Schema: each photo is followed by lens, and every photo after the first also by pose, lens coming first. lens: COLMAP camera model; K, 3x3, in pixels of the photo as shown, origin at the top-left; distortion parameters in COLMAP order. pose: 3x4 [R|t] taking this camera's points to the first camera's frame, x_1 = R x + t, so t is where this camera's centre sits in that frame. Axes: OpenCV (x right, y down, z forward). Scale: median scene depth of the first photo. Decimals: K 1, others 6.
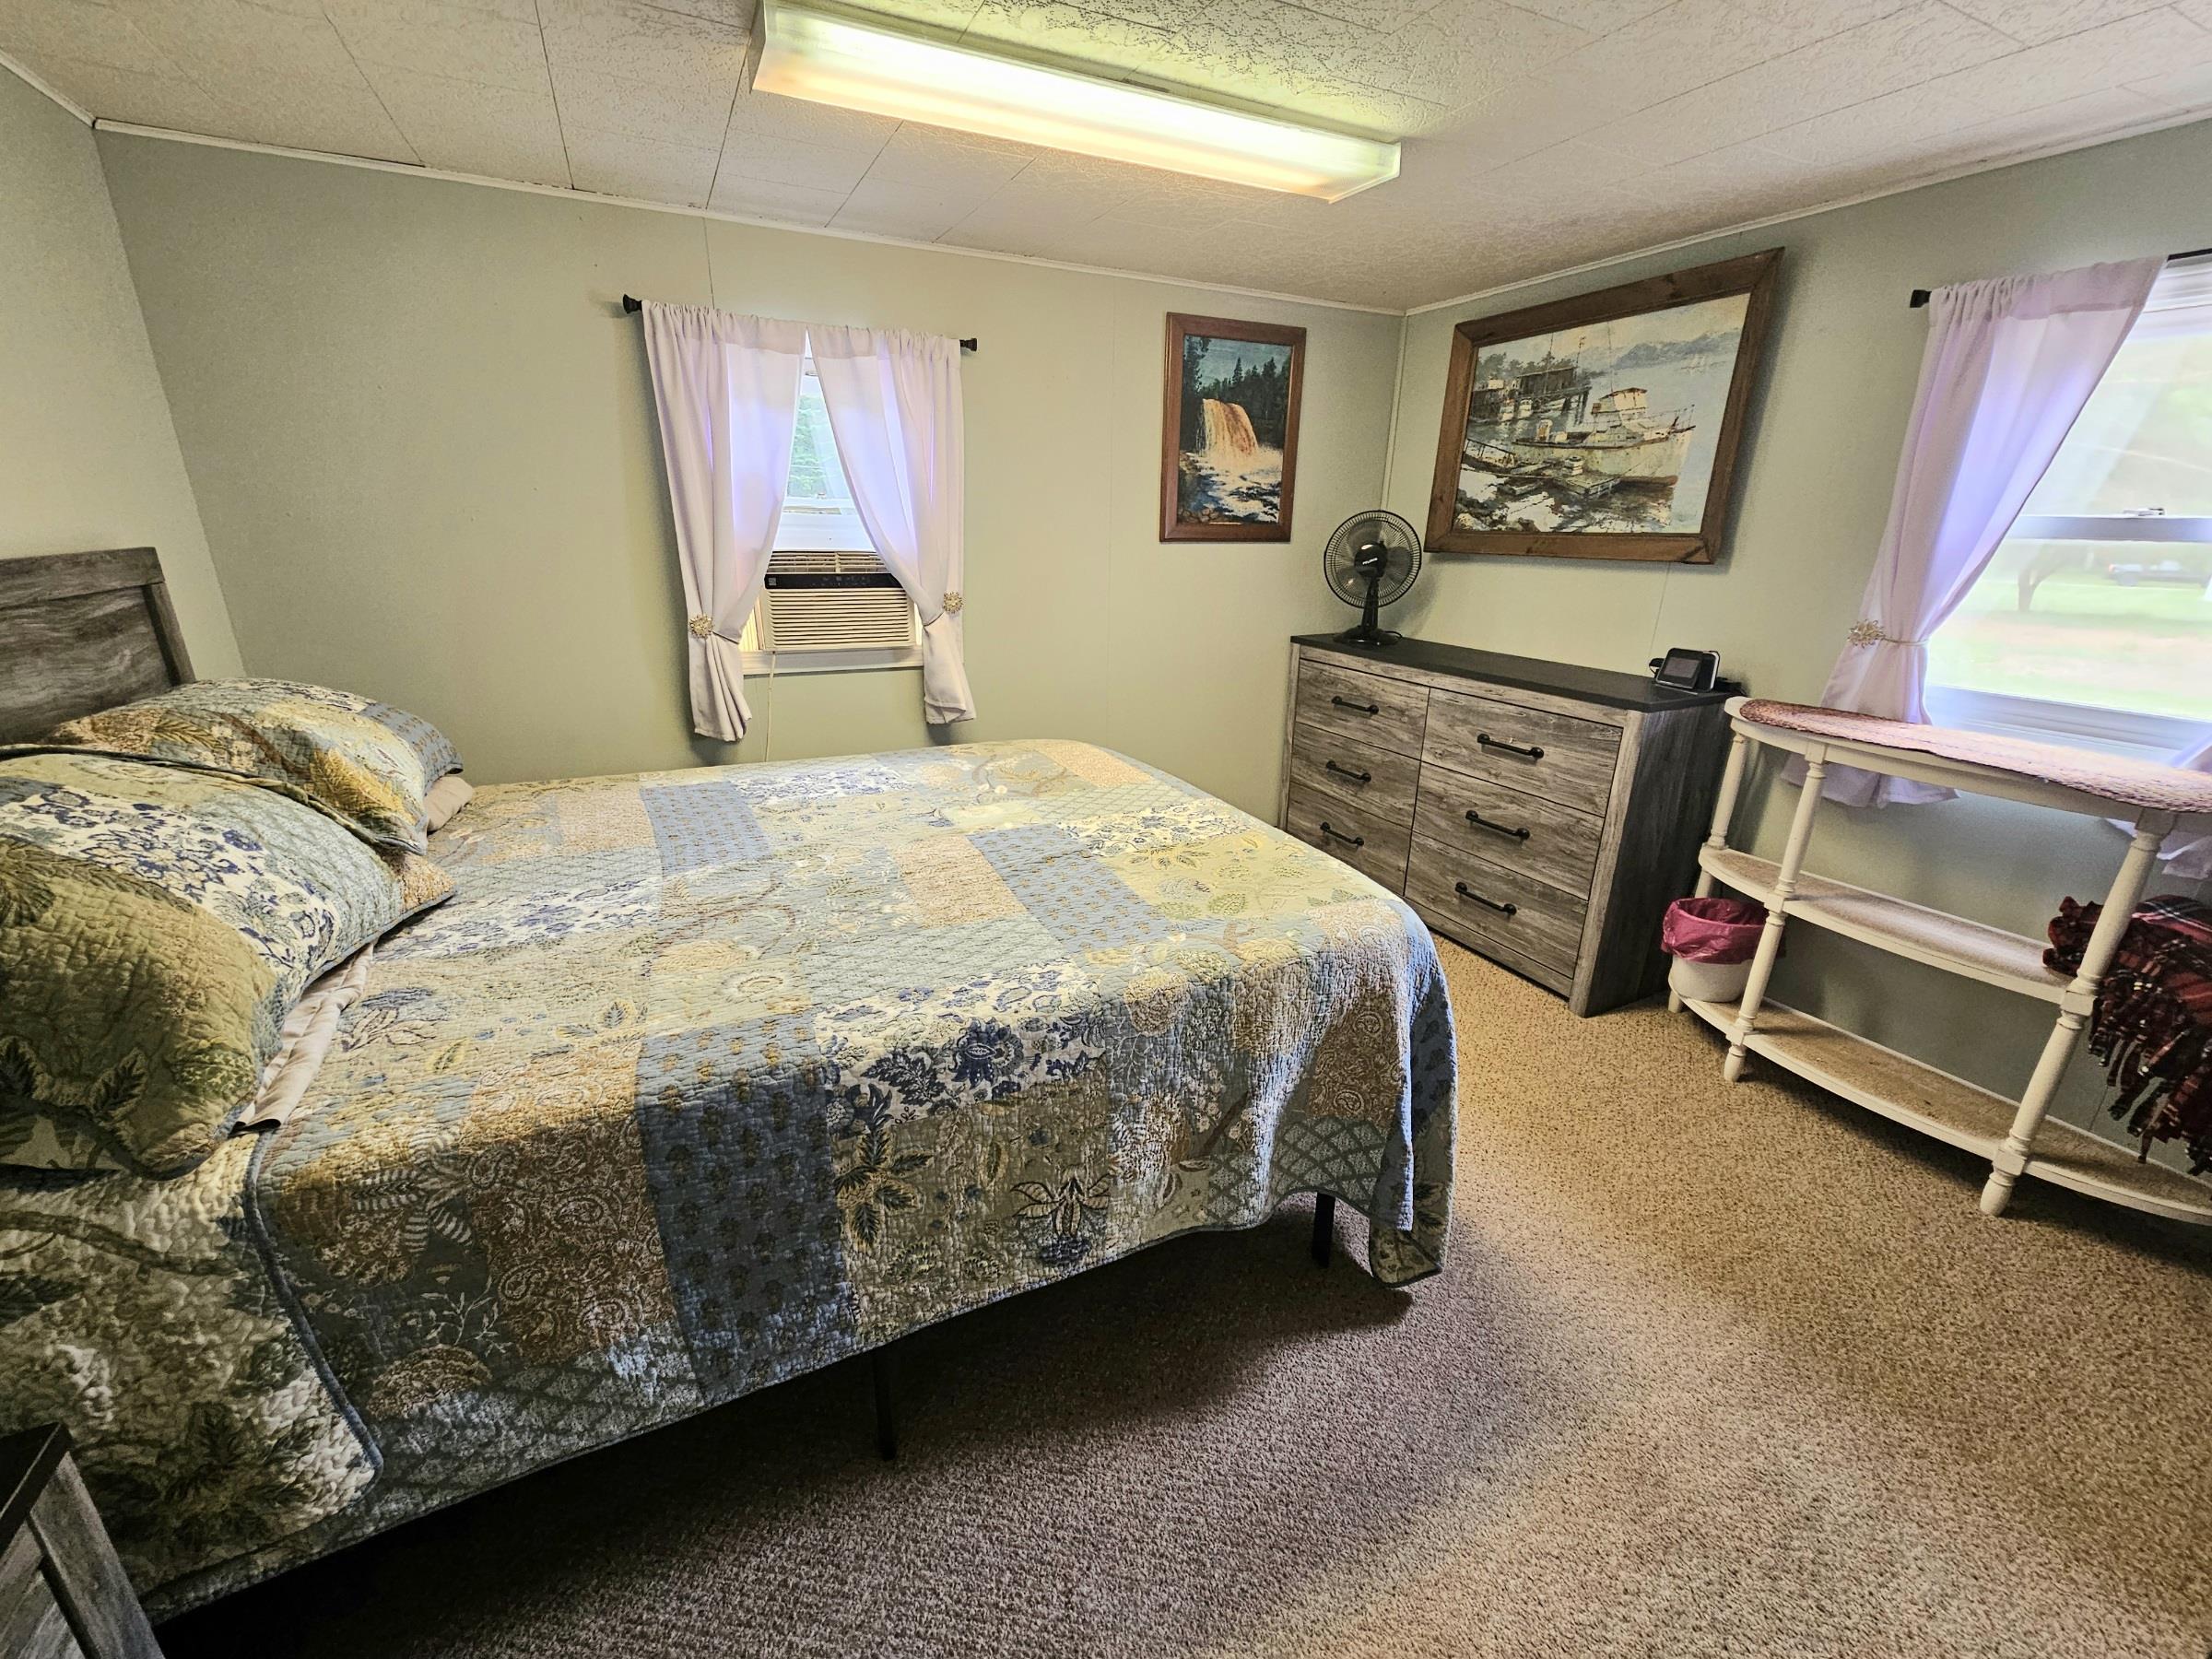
lens RADIAL K [[902.5, 0, 1105.3], [0, 902.5, 830.0], [0, 0, 1]] dist [0.003532, 0.001169]
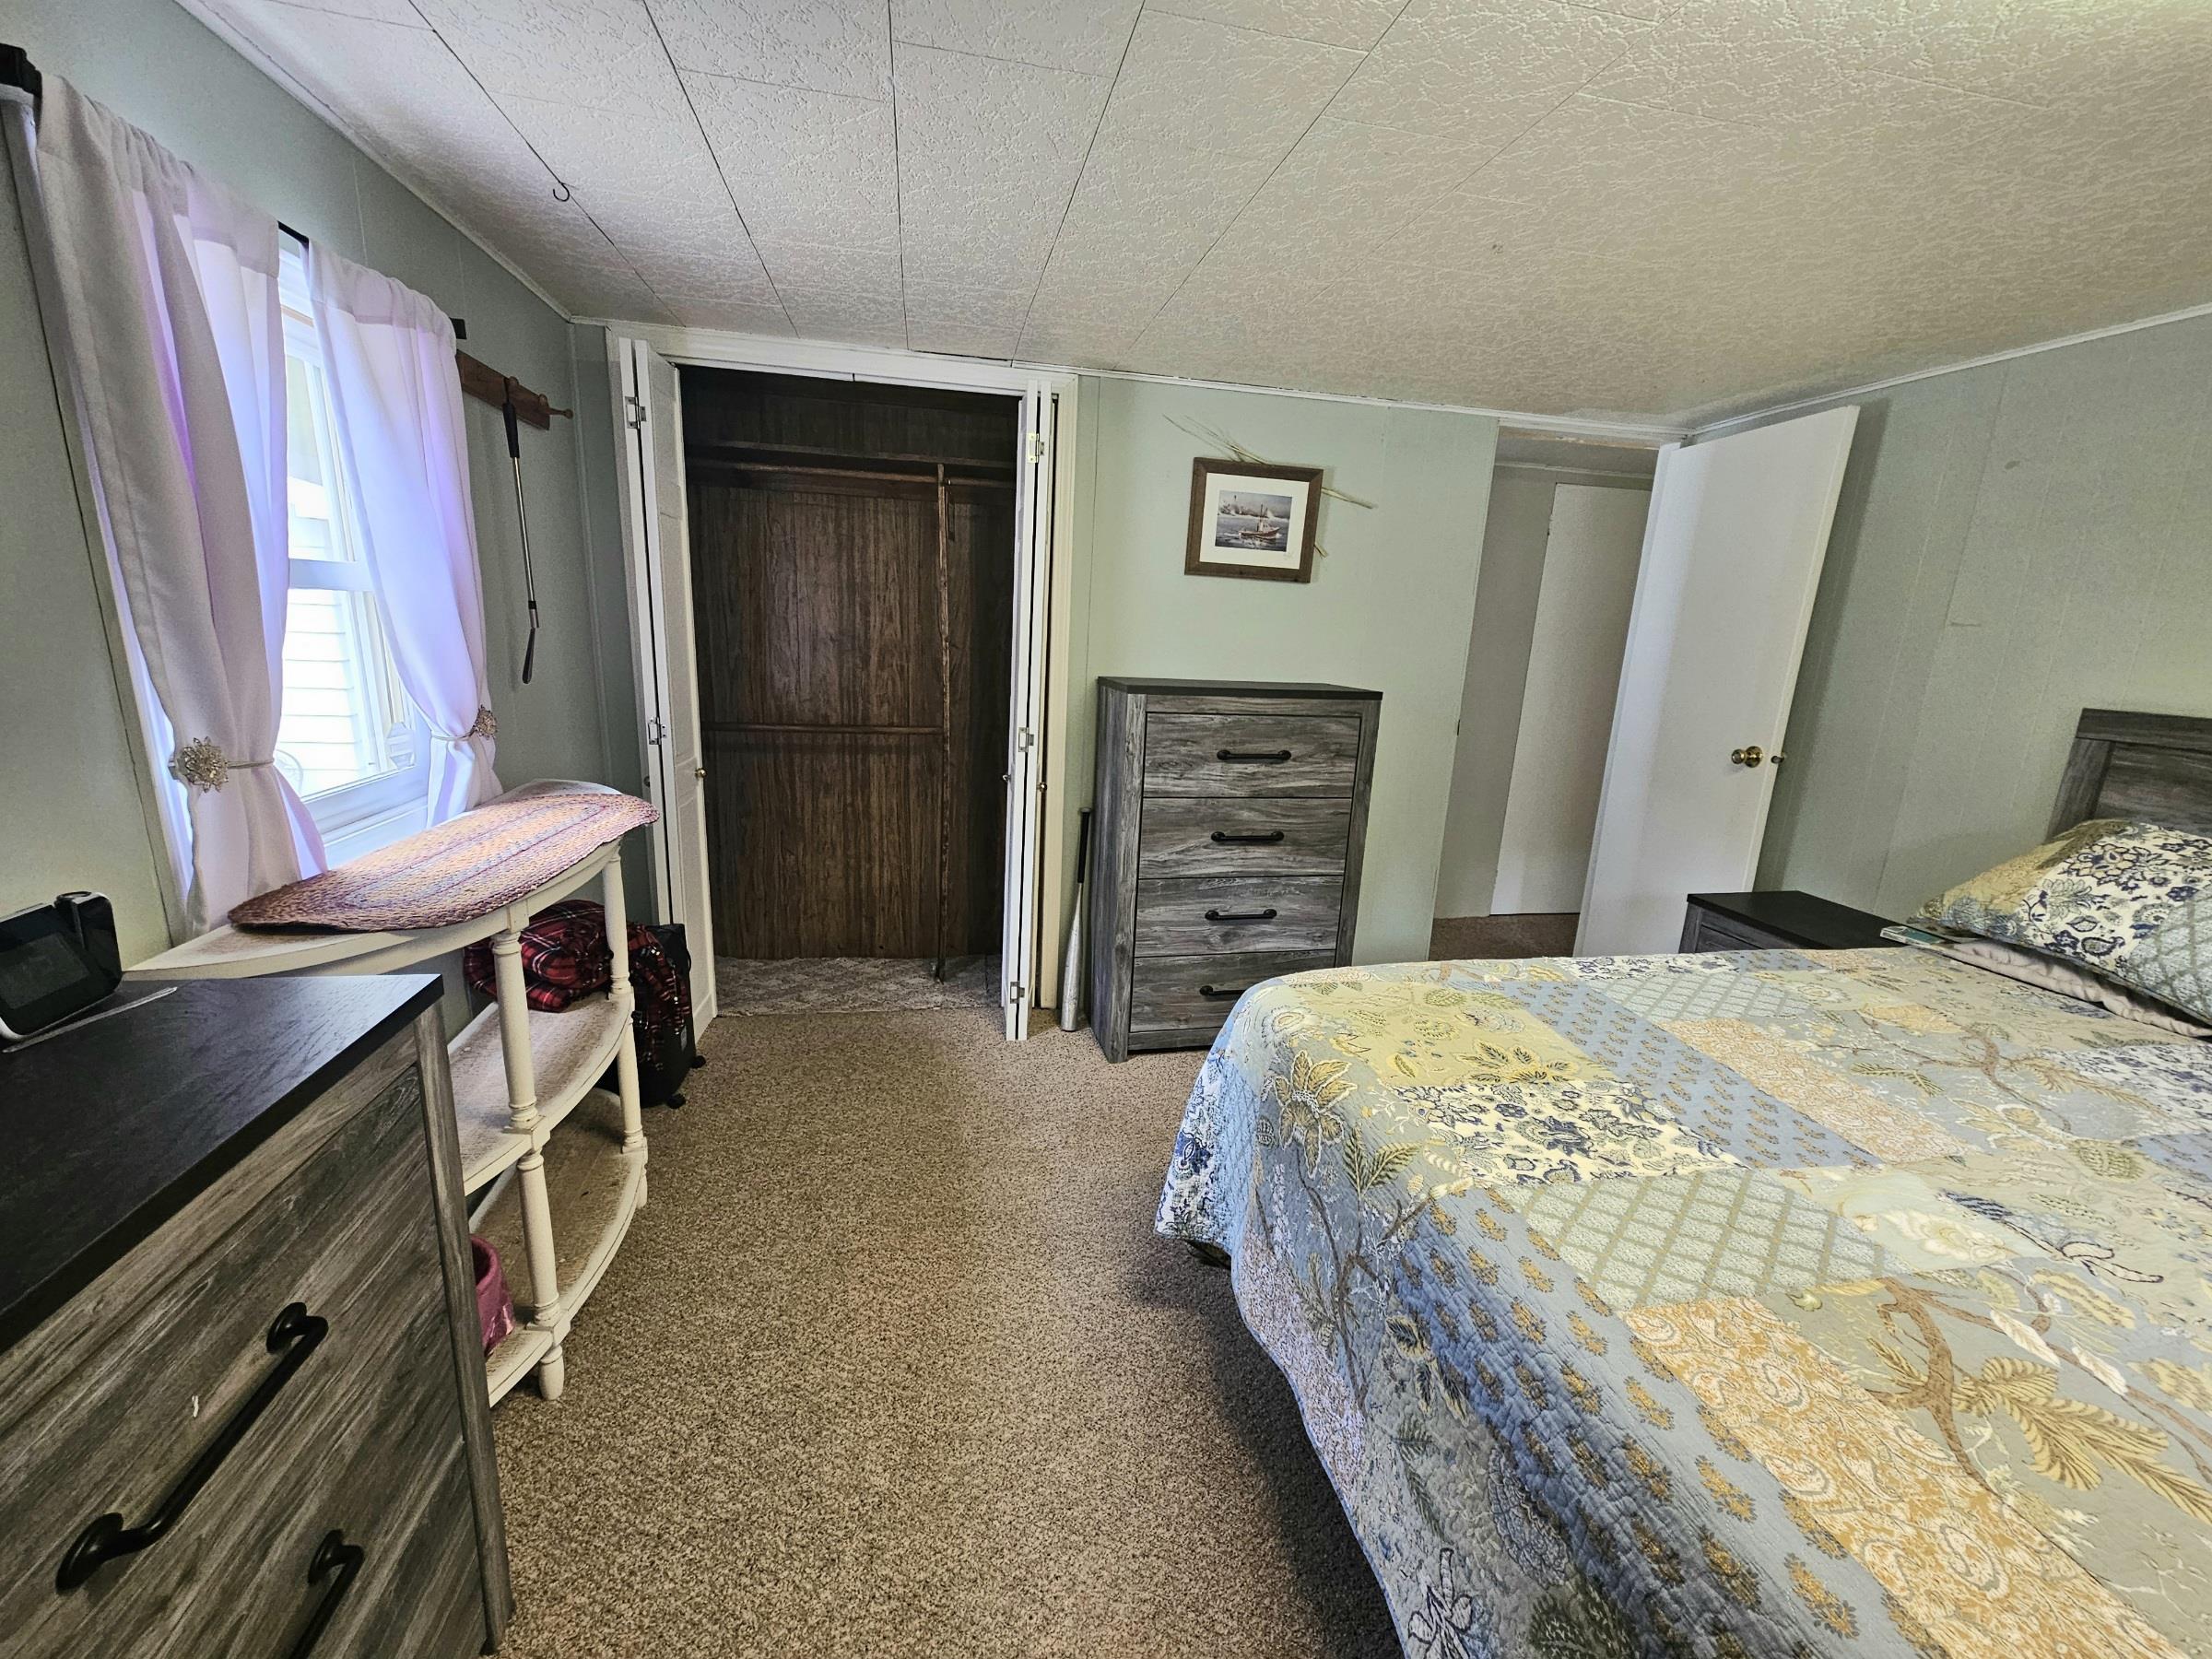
lens RADIAL K [[902.5, 0, 1106.7], [0, 902.5, 832.1], [0, 0, 1]] dist [0.003532, 0.001169]
pose [[-0.964368, -0.119120, 0.236230, 0.233957], [0.024116, 0.849605, 0.526867, -0.516169], [-0.263463, 0.513791, -0.816460, 1.507480]]
